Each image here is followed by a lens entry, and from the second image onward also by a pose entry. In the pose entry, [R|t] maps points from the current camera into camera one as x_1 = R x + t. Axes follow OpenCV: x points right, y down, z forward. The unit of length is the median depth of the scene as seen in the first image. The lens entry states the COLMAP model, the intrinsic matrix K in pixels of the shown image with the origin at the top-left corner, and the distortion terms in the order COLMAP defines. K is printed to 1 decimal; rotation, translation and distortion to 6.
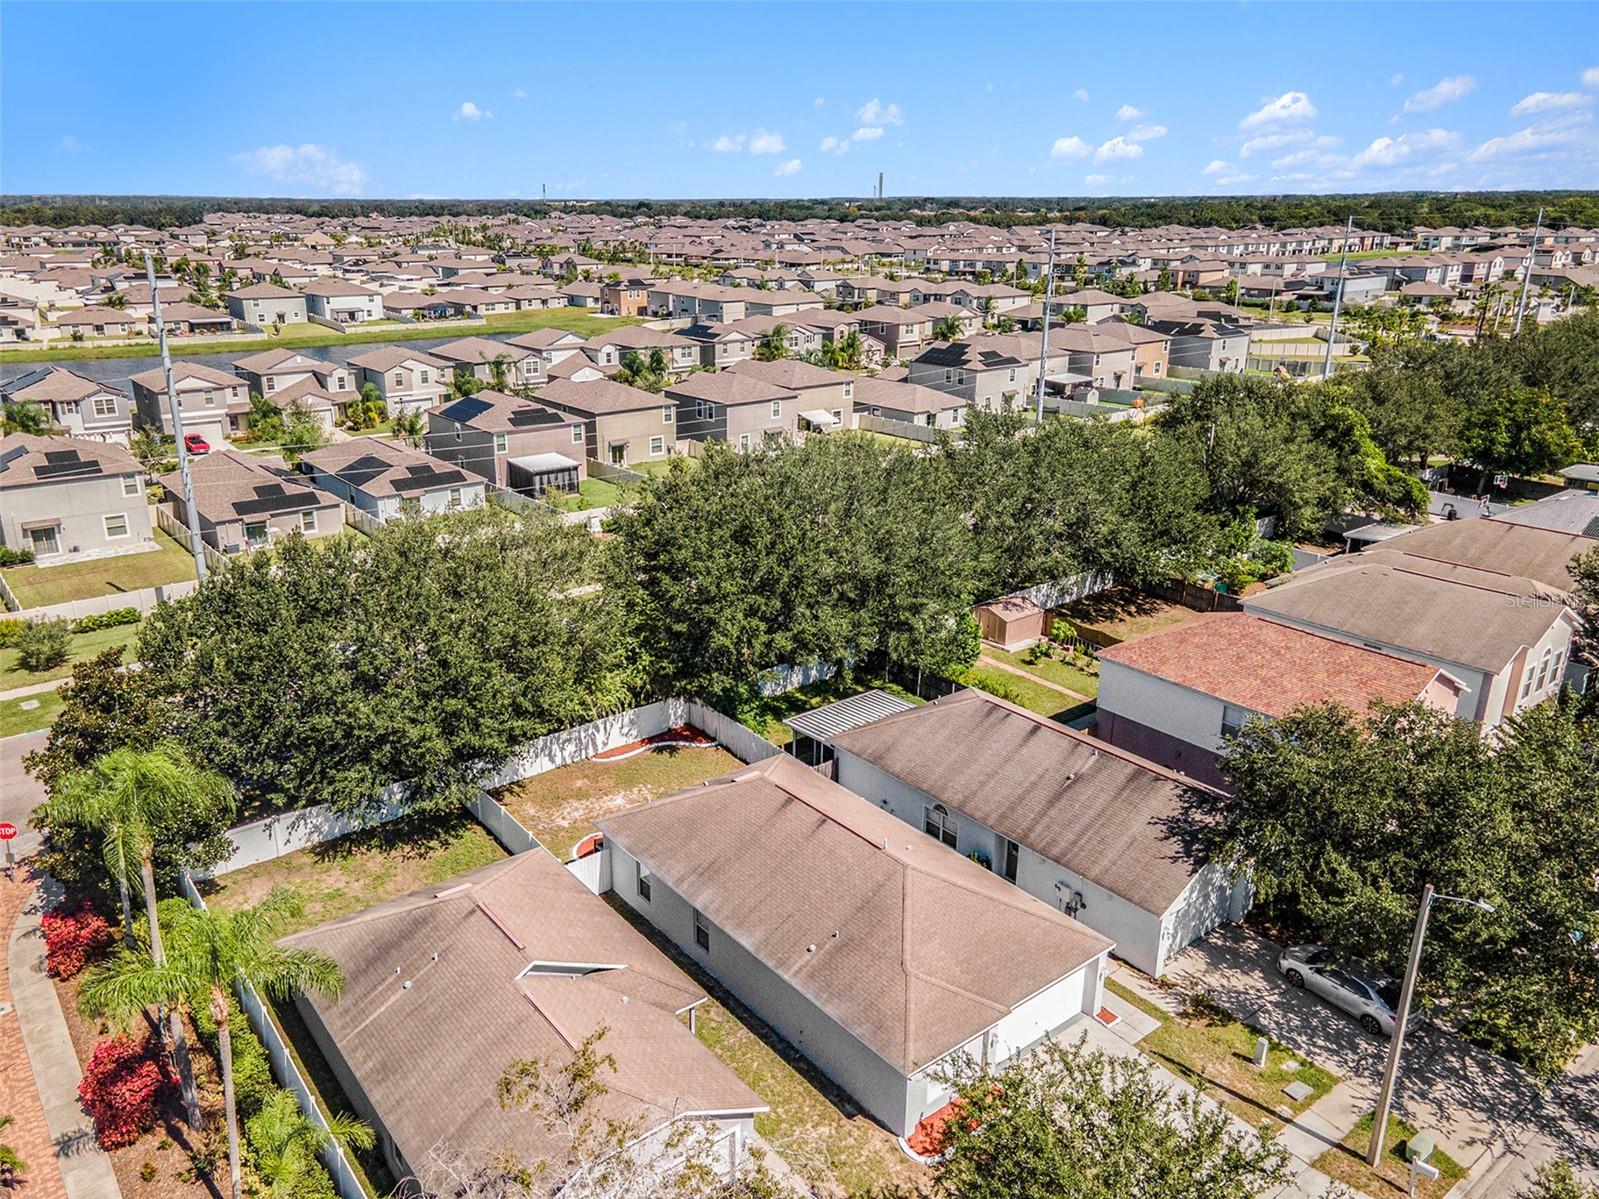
lens RADIAL K [[1170.3, 0, 790.6], [0, 1170.3, 584.7], [0, 0, 1]] dist [0.043837, 0.009640]
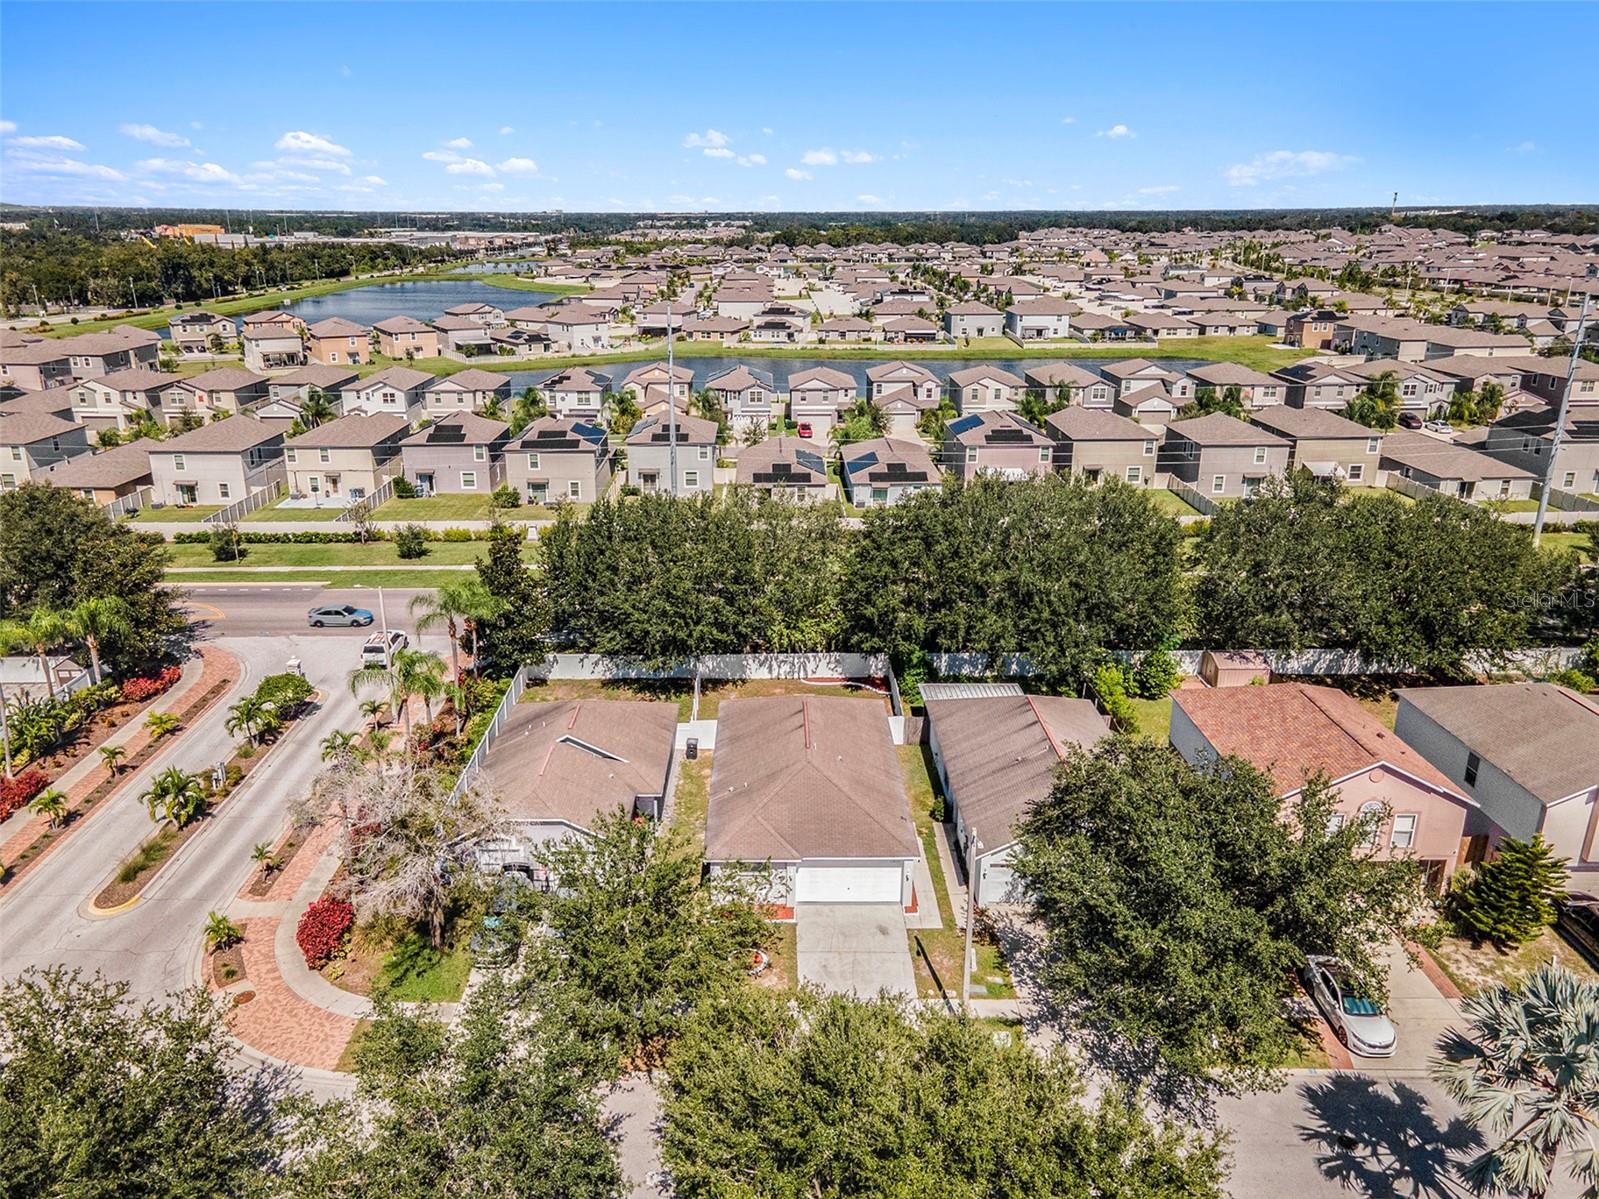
lens RADIAL K [[1170.3, 0, 796.3], [0, 1170.3, 598.9], [0, 0, 1]] dist [0.043837, 0.009640]
pose [[0.799324, 0.192610, -0.569194, 0.230032], [-0.191618, 0.979487, 0.062358, -0.011755], [0.569529, 0.059223, 0.819835, -0.055356]]
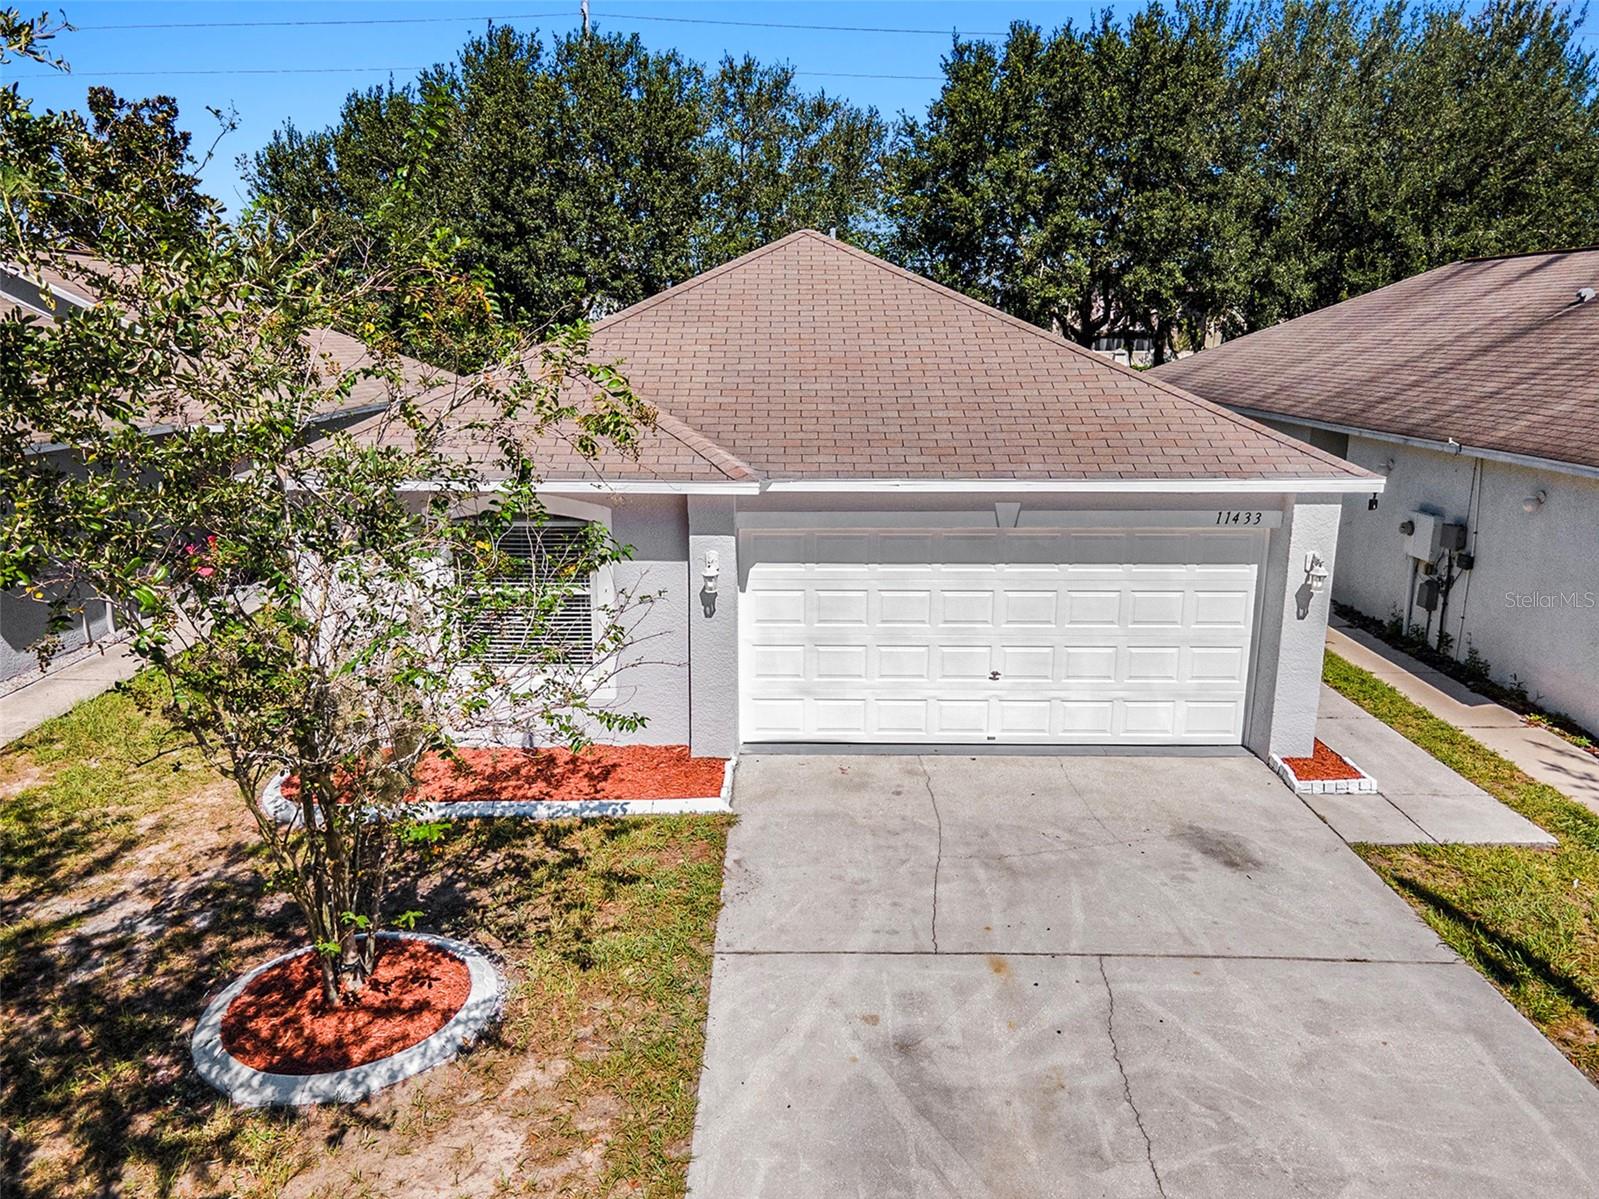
lens RADIAL K [[1170.3, 0, 802.5], [0, 1170.3, 603.0], [0, 0, 1]] dist [0.043837, 0.009640]
pose [[0.791788, 0.141197, -0.594251, 0.087672], [-0.191327, 0.981285, -0.021769, 0.094839], [0.580056, 0.130932, 0.803985, 0.188859]]
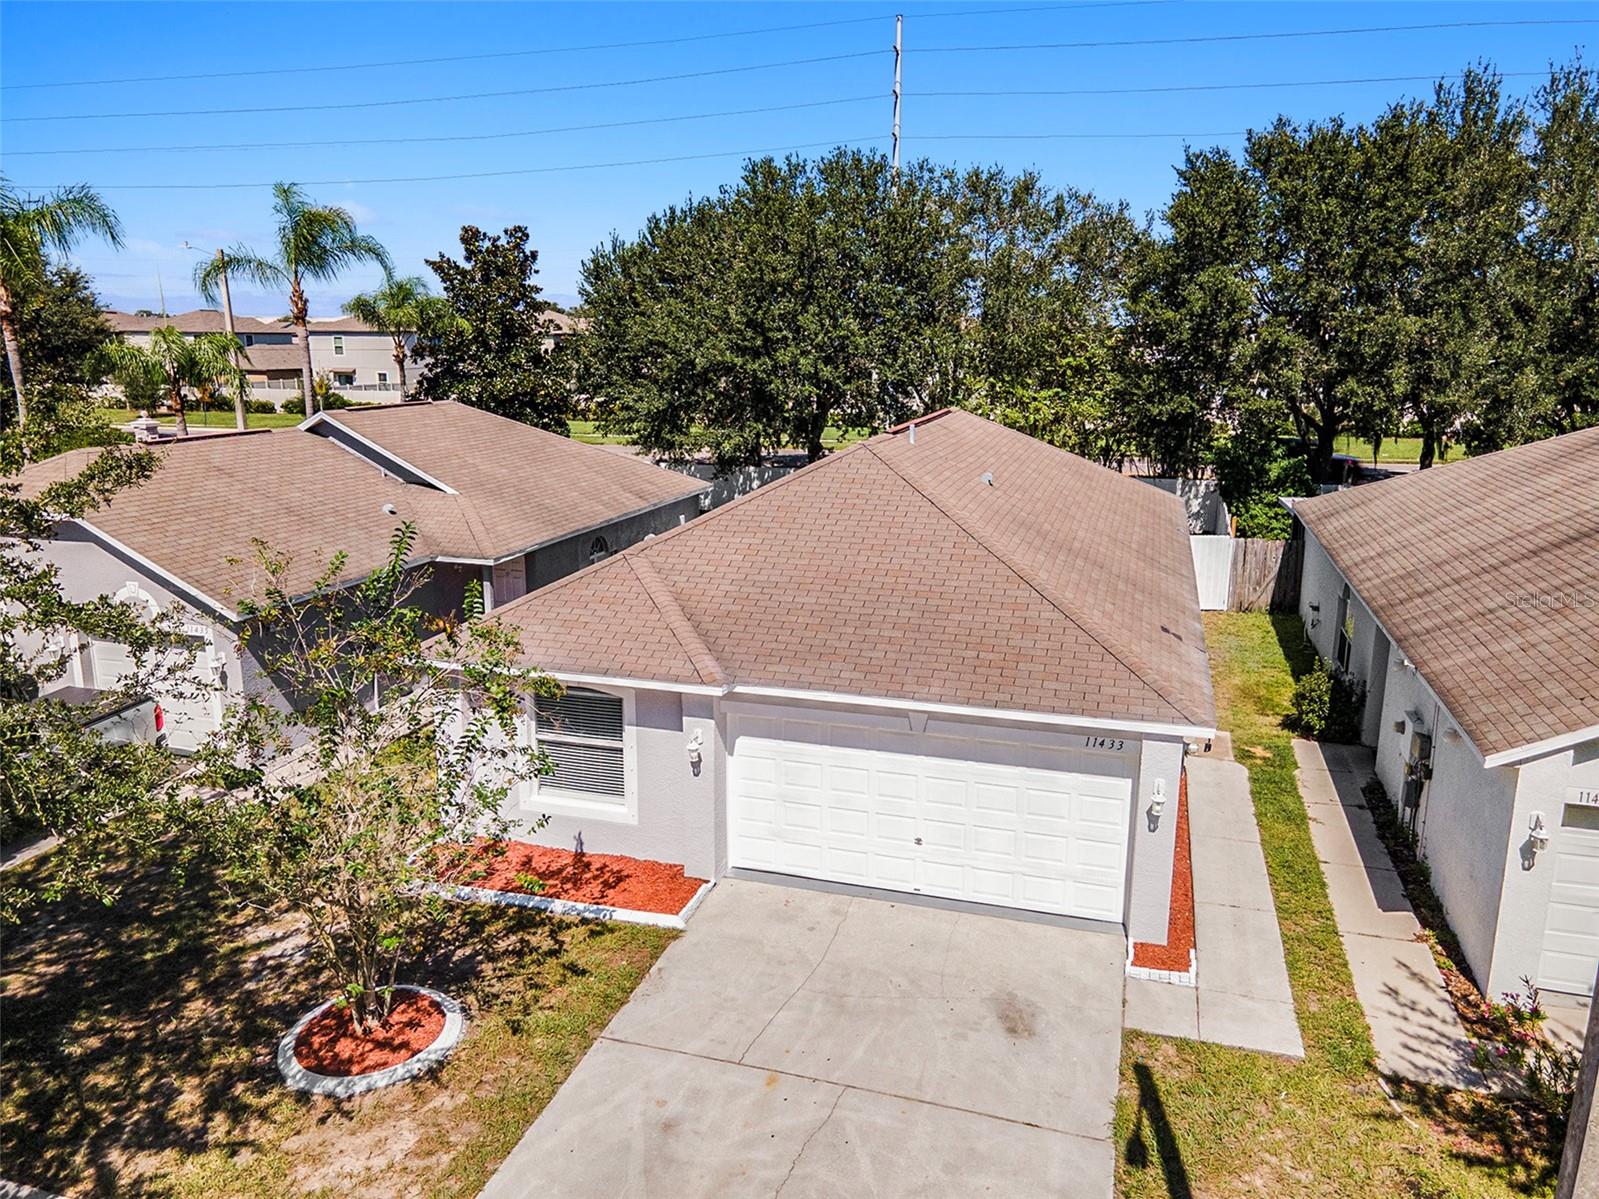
lens RADIAL K [[1170.3, 0, 801.4], [0, 1170.3, 601.4], [0, 0, 1]] dist [0.043837, 0.009640]
pose [[0.578282, 0.184311, -0.794745, 0.119836], [-0.256844, 0.965741, 0.037079, 0.075700], [0.774352, 0.182683, 0.605810, 0.188319]]
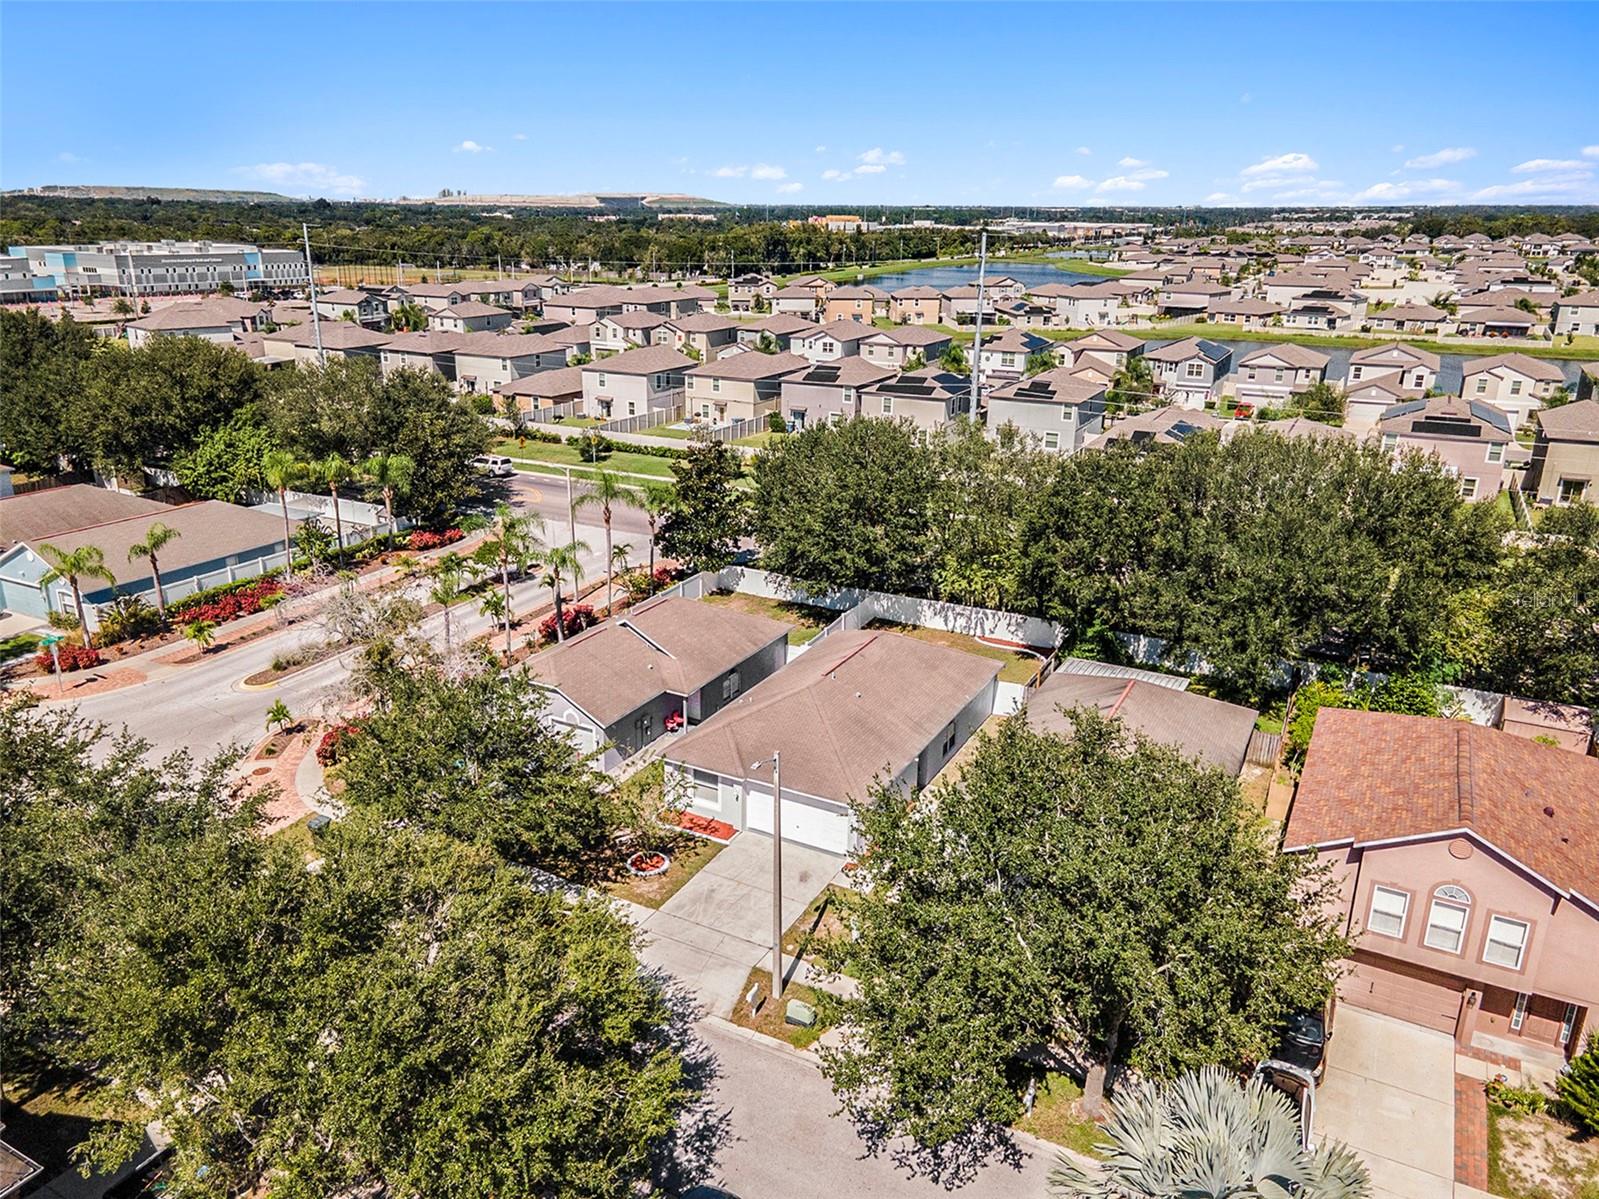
lens RADIAL K [[1170.3, 0, 794.8], [0, 1170.3, 602.6], [0, 0, 1]] dist [0.043837, 0.009640]
pose [[0.411678, 0.301072, -0.860161, 0.316097], [-0.295722, 0.936911, 0.186402, -0.024158], [0.862015, 0.177631, 0.474739, 0.089085]]
